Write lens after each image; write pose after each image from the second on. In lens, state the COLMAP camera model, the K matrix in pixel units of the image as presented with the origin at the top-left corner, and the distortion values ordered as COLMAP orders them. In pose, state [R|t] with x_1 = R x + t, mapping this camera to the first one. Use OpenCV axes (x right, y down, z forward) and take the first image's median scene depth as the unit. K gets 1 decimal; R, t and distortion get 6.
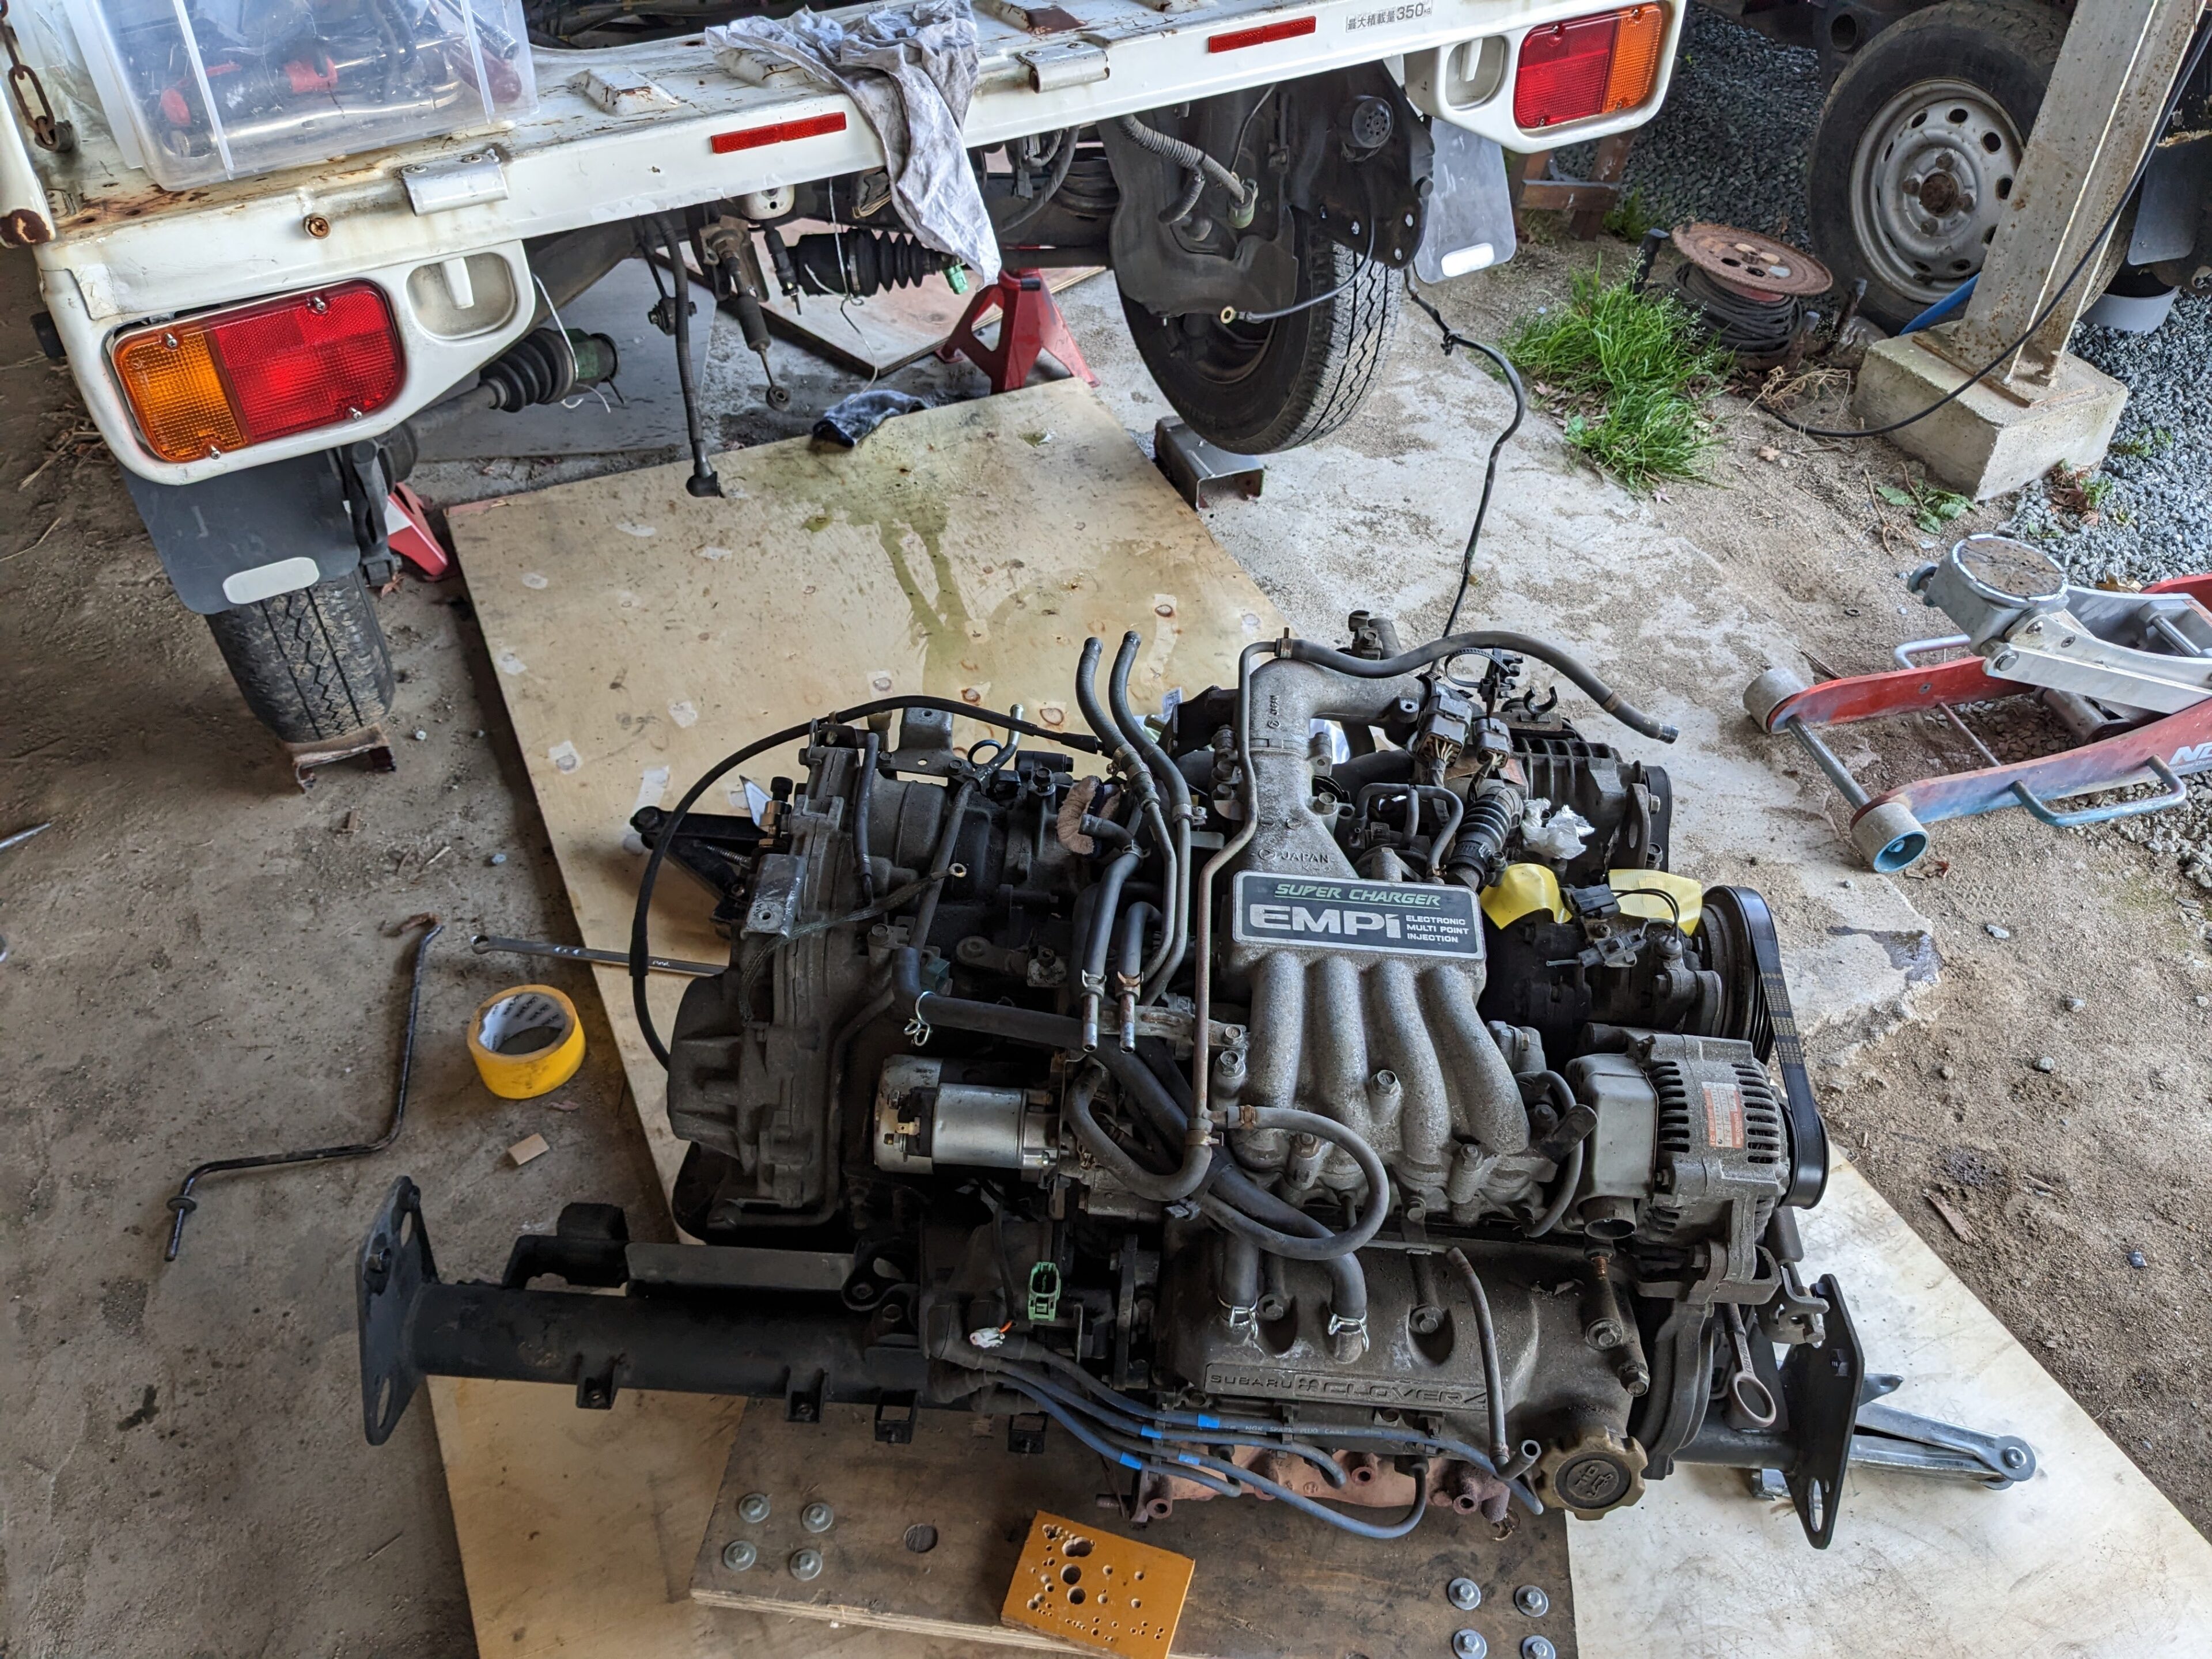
lens RADIAL K [[1722.3, 0, 1095.3], [0, 1722.3, 844.2], [0, 0, 1]] dist [0.037758, -0.036450]
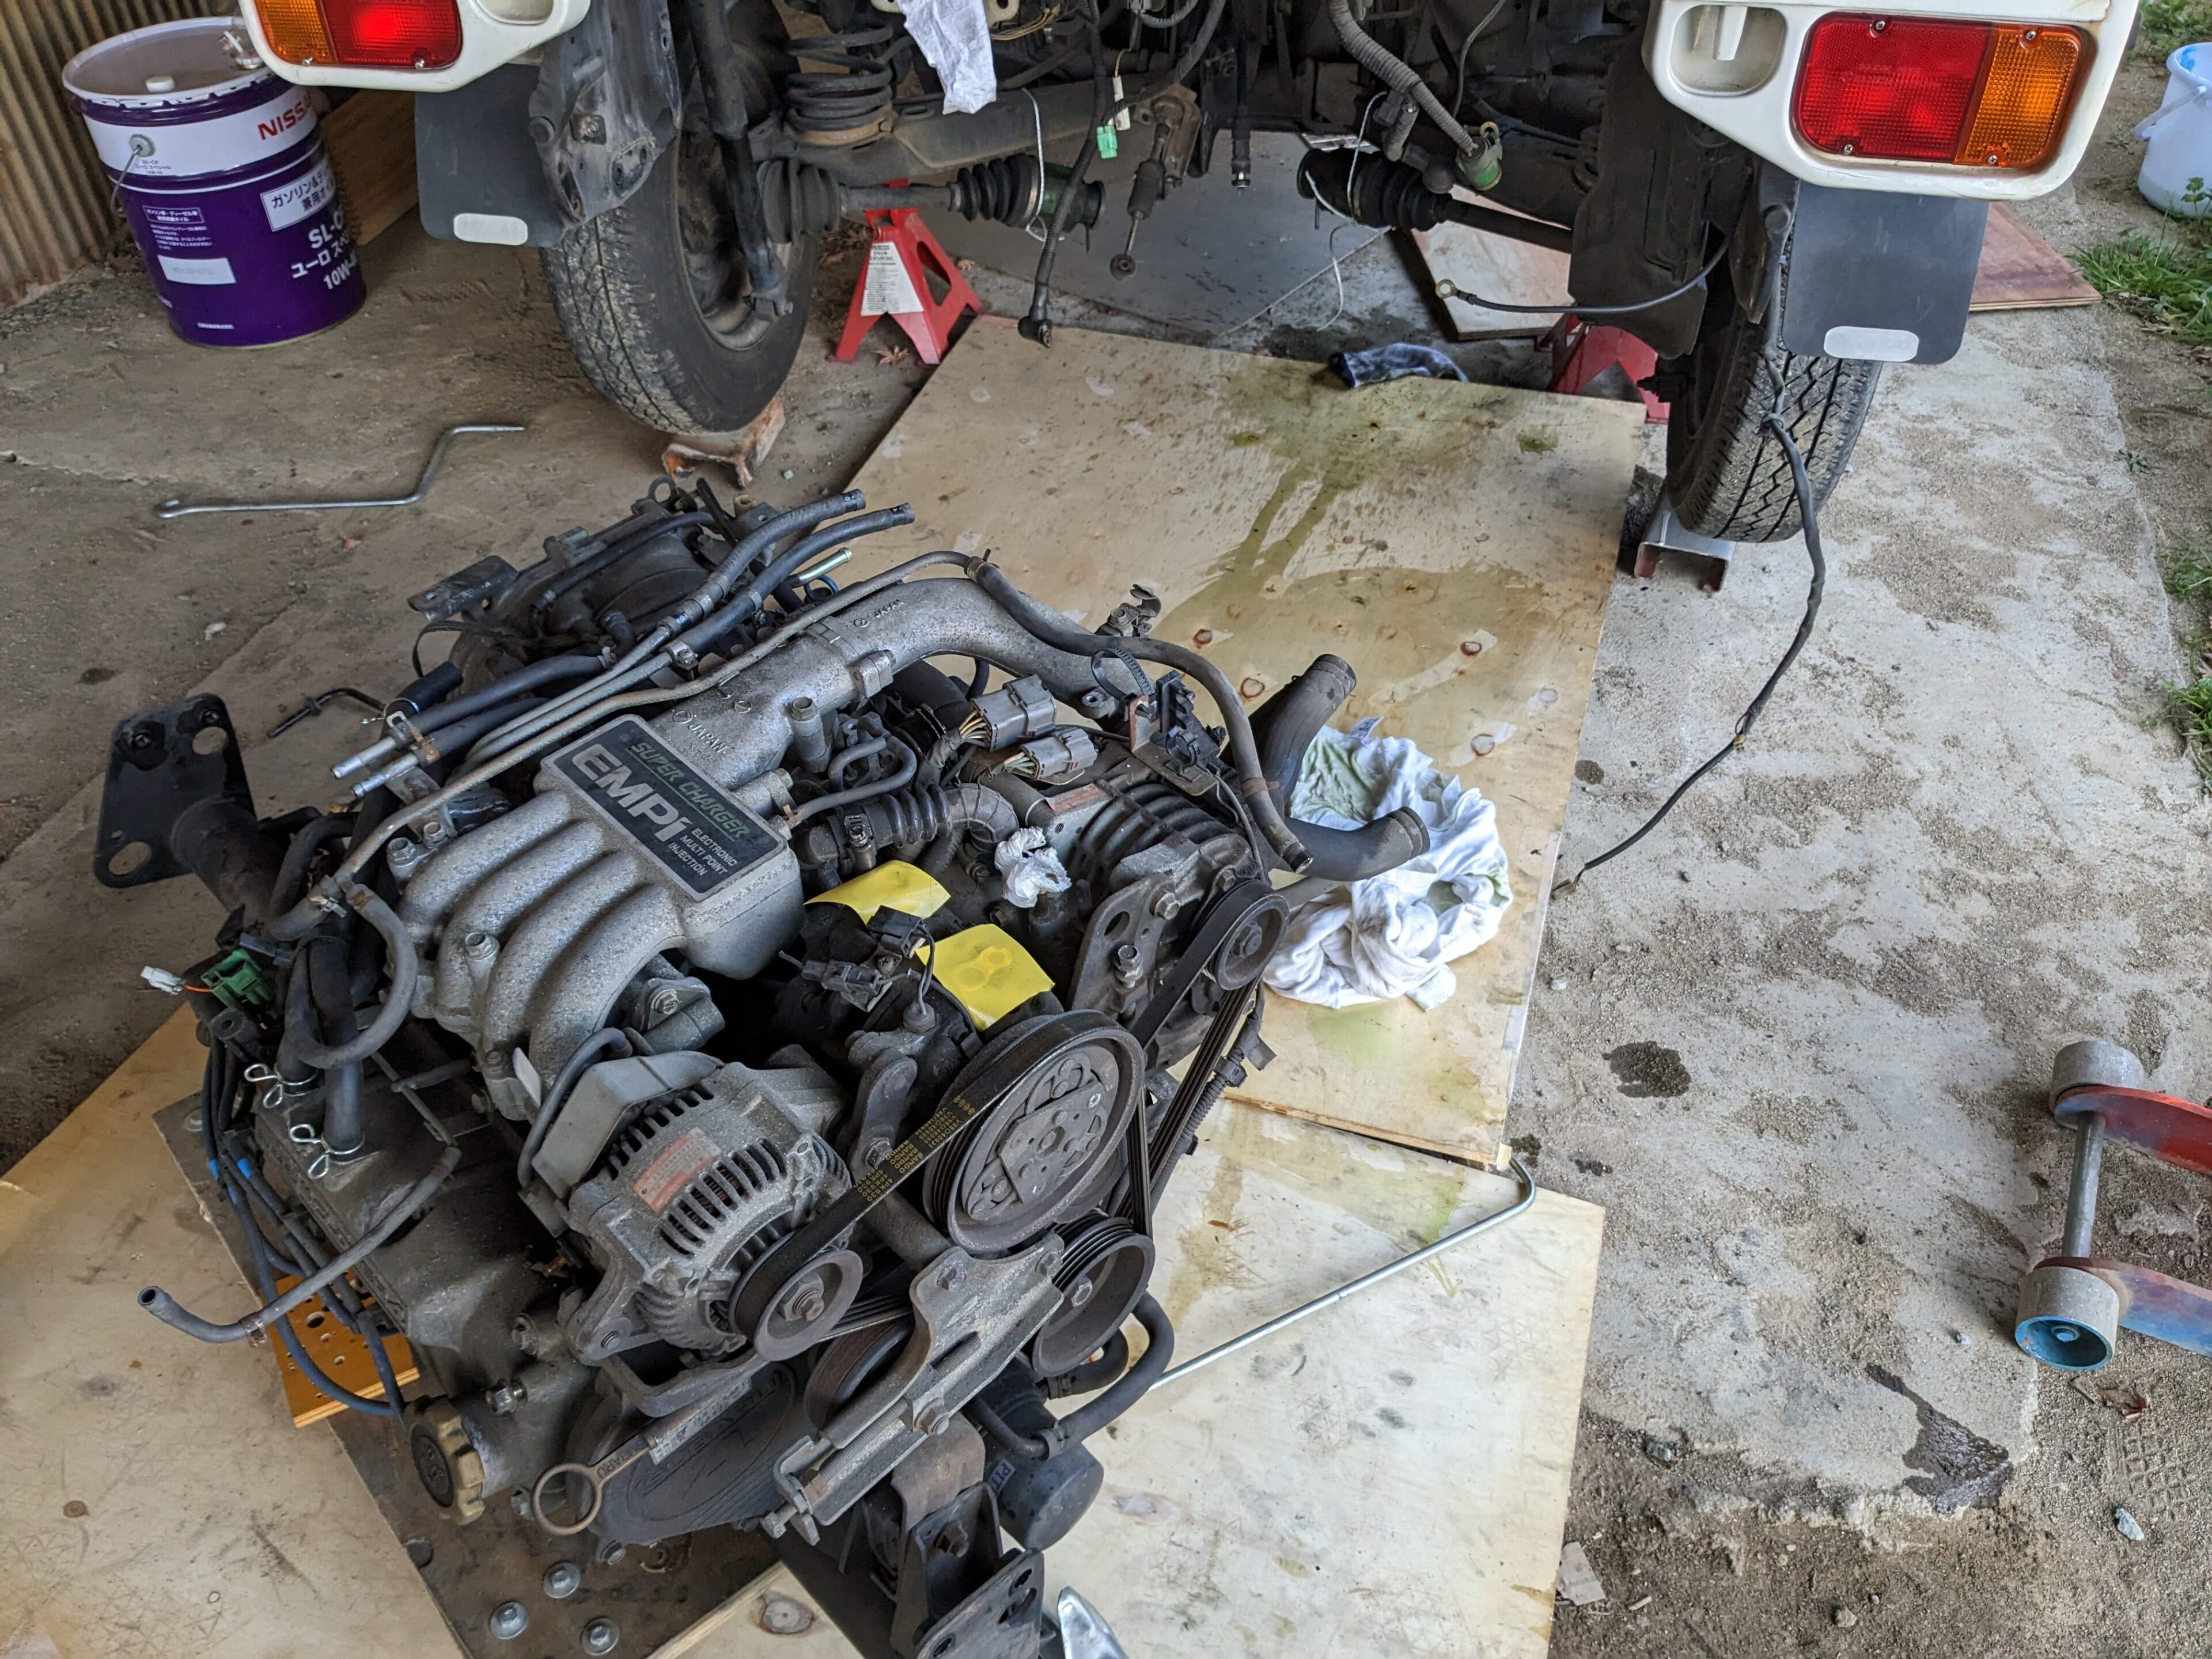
lens RADIAL K [[1722.3, 0, 1092.5], [0, 1722.3, 823.1], [0, 0, 1]] dist [0.037758, -0.036450]
pose [[0.742126, 0.438525, -0.506897, 0.512221], [-0.444977, 0.887909, 0.116673, -0.100676], [0.501242, 0.138972, 0.854075, 0.237716]]
